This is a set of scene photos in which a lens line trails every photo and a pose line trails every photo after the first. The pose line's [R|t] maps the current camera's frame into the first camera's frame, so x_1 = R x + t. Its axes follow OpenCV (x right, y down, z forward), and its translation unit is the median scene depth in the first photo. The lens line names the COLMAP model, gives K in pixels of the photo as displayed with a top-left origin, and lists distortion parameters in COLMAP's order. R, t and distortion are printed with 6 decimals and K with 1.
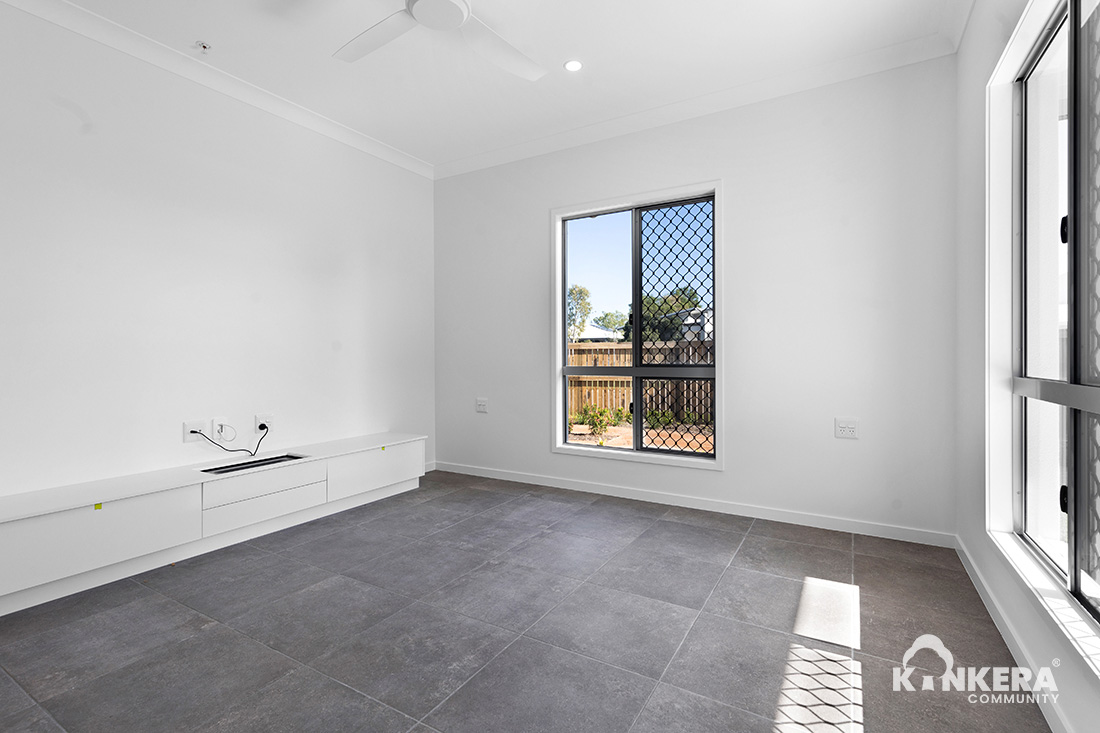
lens RADIAL K [[516.5, 0, 548.6], [0, 516.5, 345.3], [0, 0, 1]] dist [0.010022, 0.000707]
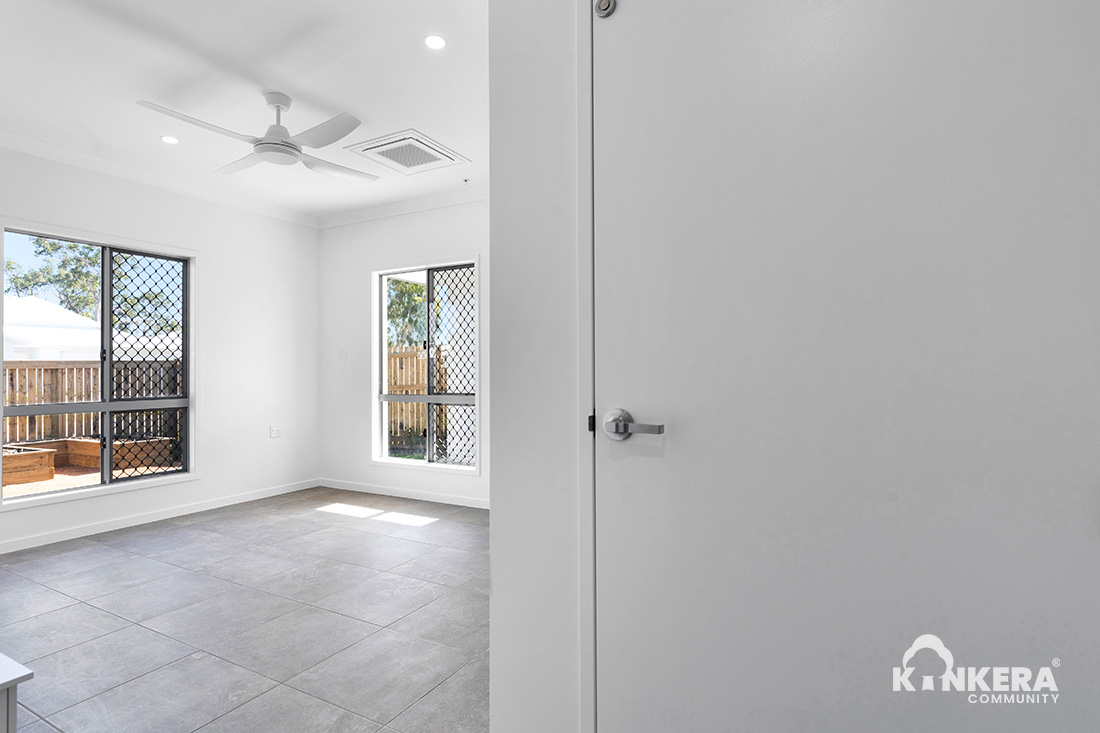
lens RADIAL K [[573.1, 0, 530.0], [0, 573.1, 364.5], [0, 0, 1]] dist [-0.002222, -0.001543]
pose [[-0.008816, 0.008671, 0.999924, -1.425019], [-0.012305, 0.999886, -0.008779, -0.049024], [-0.999885, -0.012381, -0.008709, 0.253965]]
